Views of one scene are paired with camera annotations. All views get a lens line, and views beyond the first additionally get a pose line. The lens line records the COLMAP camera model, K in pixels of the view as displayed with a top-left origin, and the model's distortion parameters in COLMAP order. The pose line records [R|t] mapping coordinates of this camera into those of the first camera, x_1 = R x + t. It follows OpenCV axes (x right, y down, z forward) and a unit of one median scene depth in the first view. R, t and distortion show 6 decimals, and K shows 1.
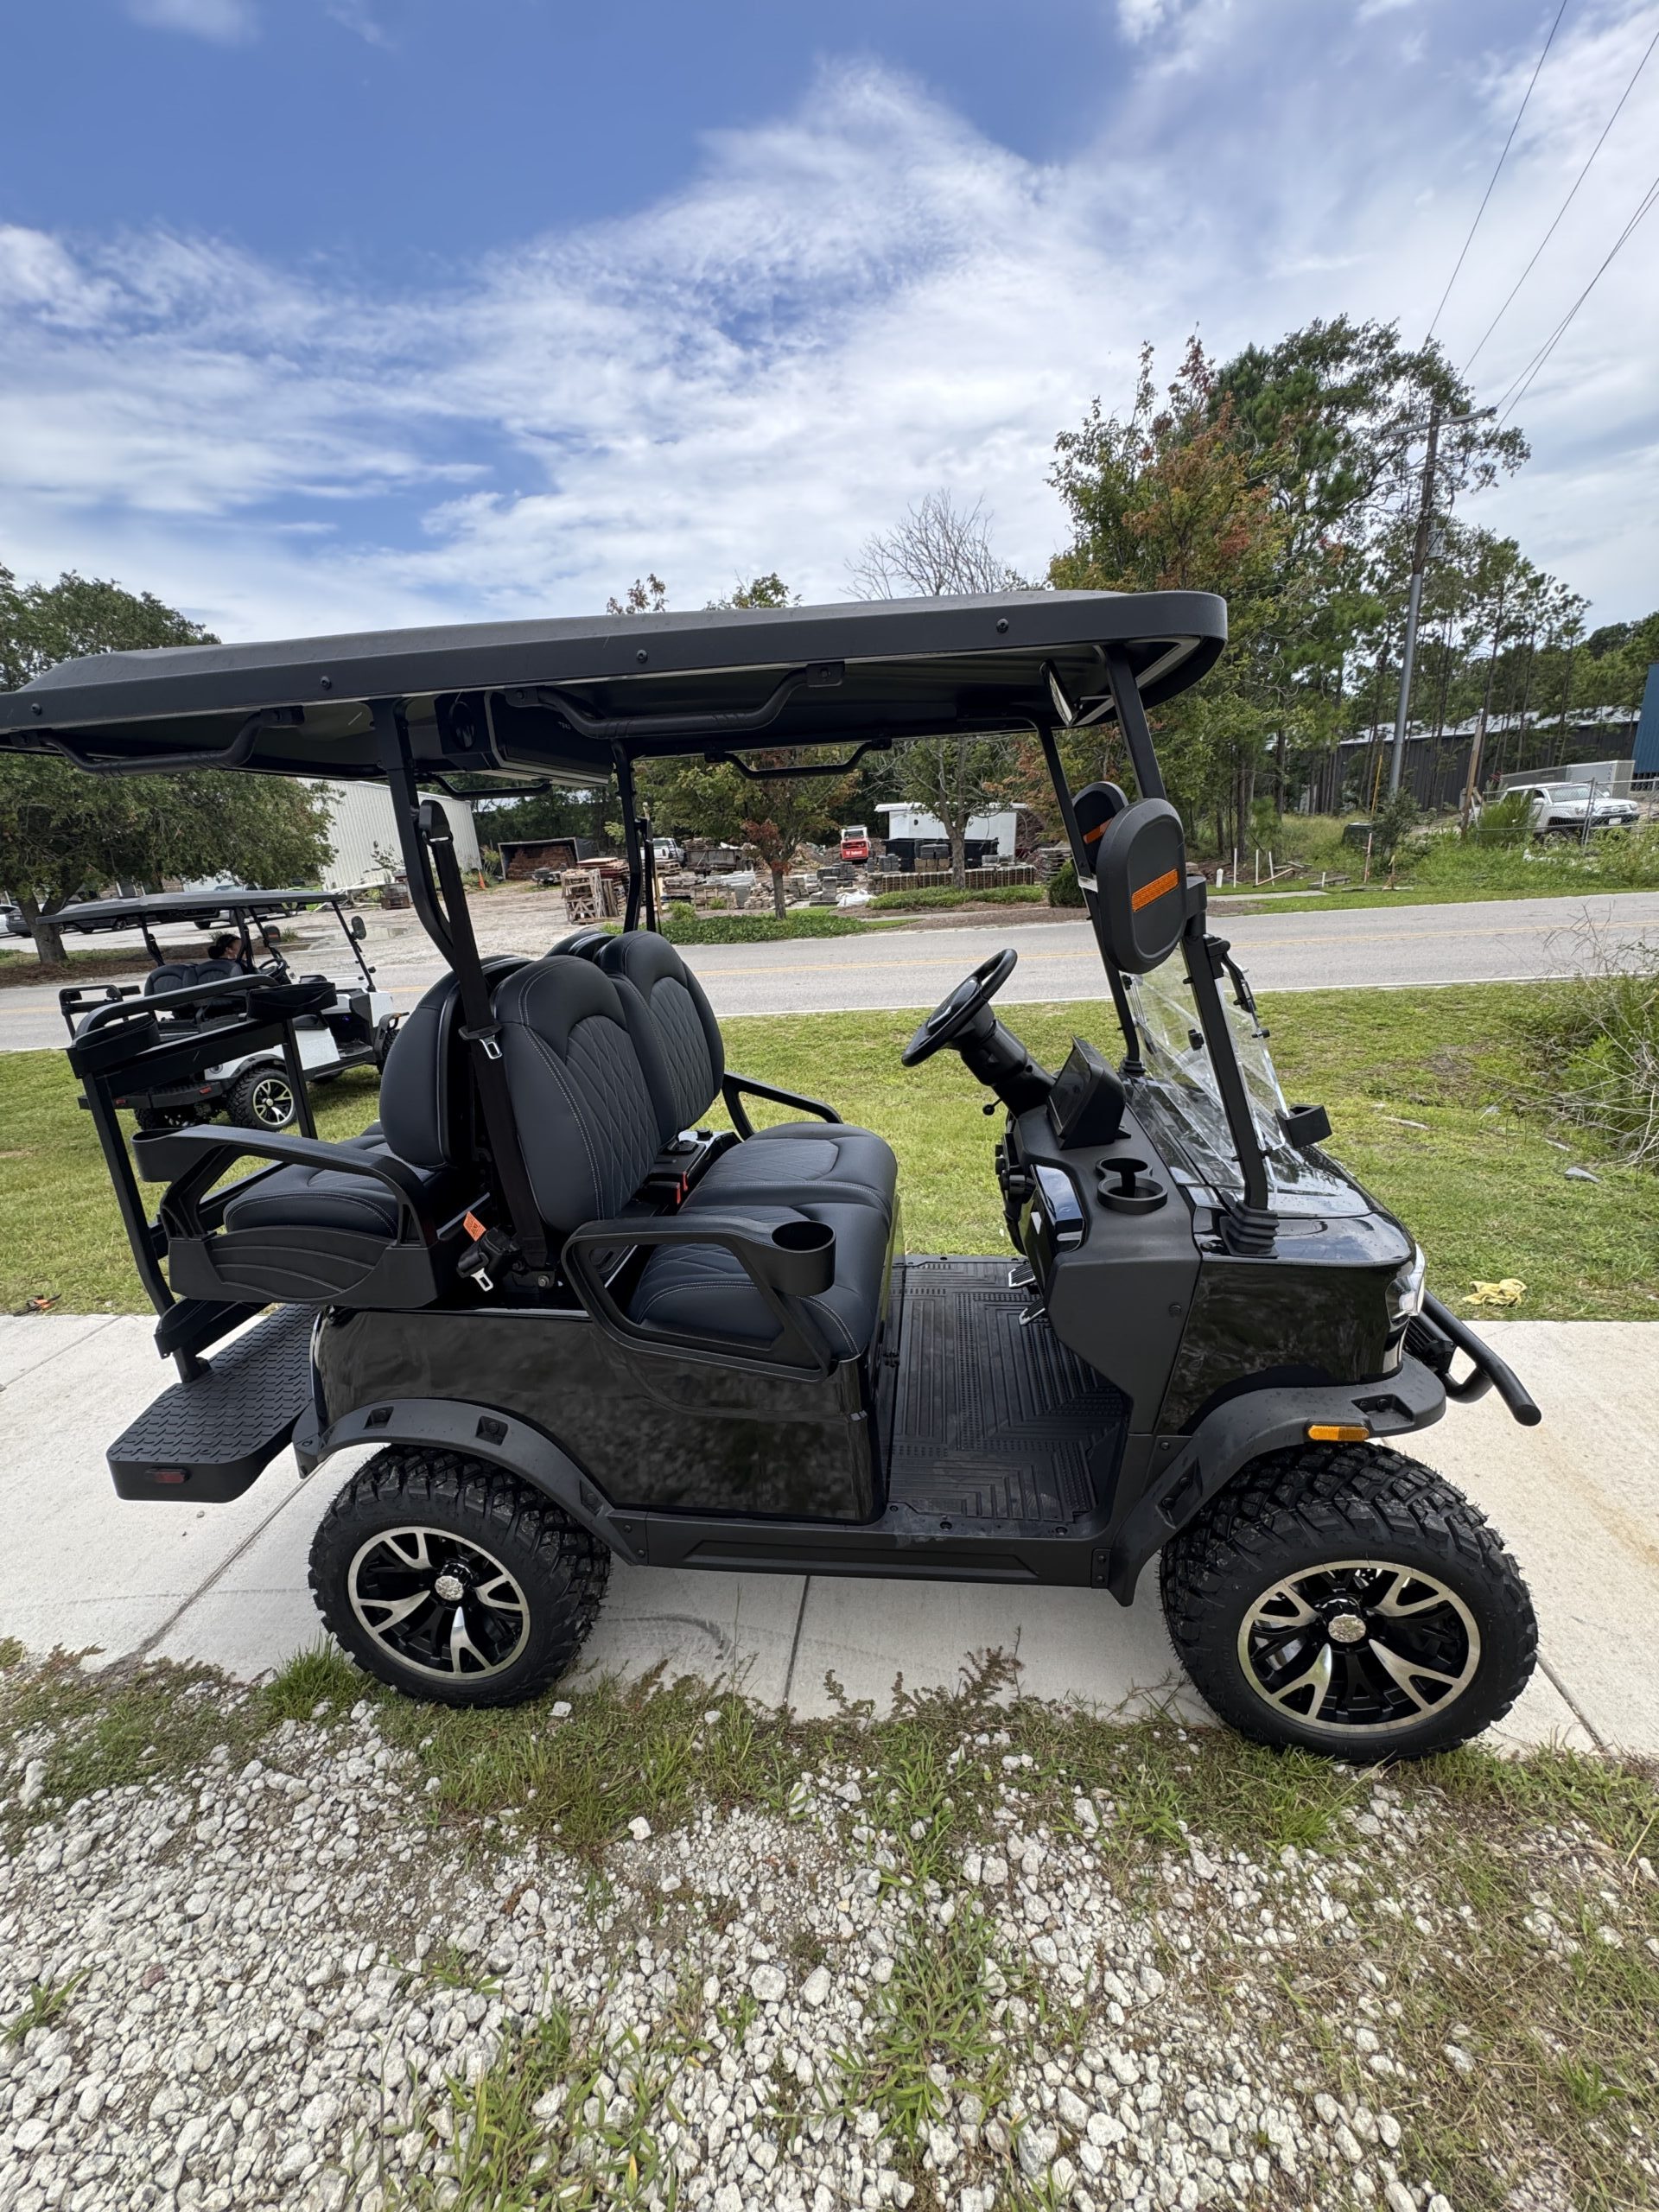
lens RADIAL K [[887.6, 0, 834.0], [0, 887.6, 1114.4], [0, 0, 1]] dist [-0.006277, 0.000517]
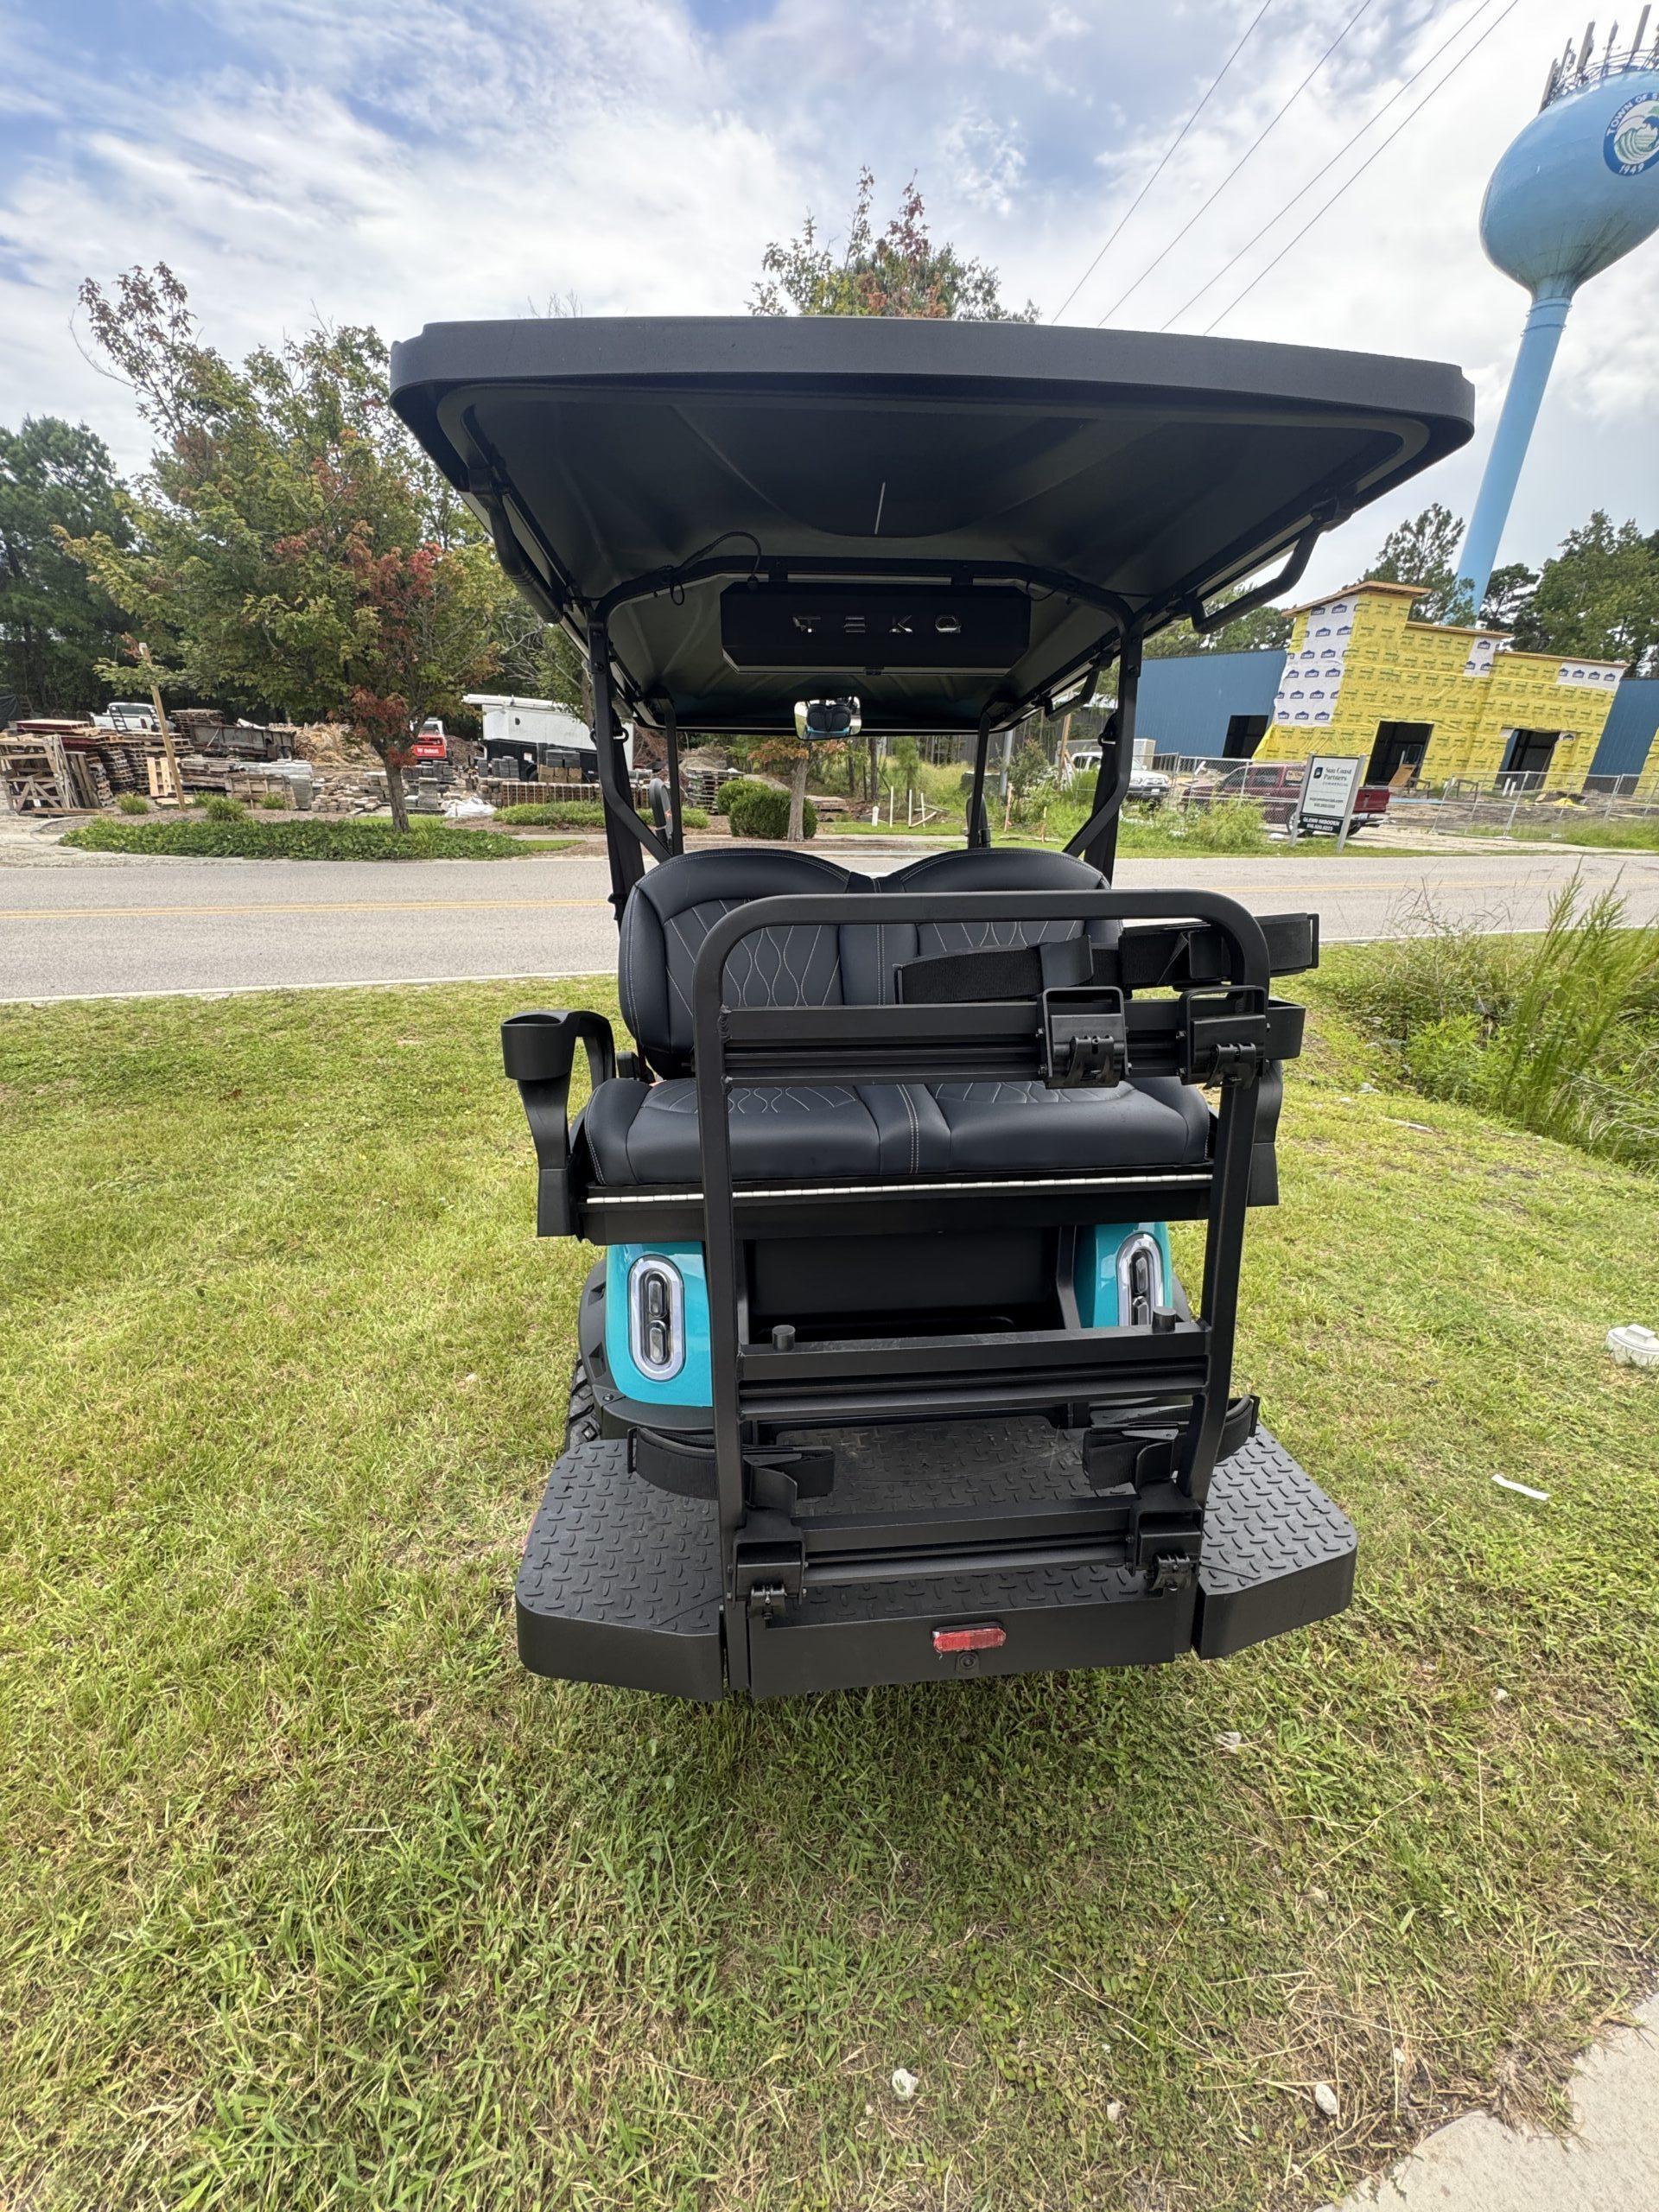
lens RADIAL K [[882.3, 0, 828.1], [0, 882.3, 1116.0], [0, 0, 1]] dist [-0.006375, 0.000665]
pose [[0.890917, -0.077313, 0.447536, -0.101030], [0.039254, 0.994825, 0.093715, -0.038362], [-0.452466, -0.065925, 0.889342, 0.172419]]
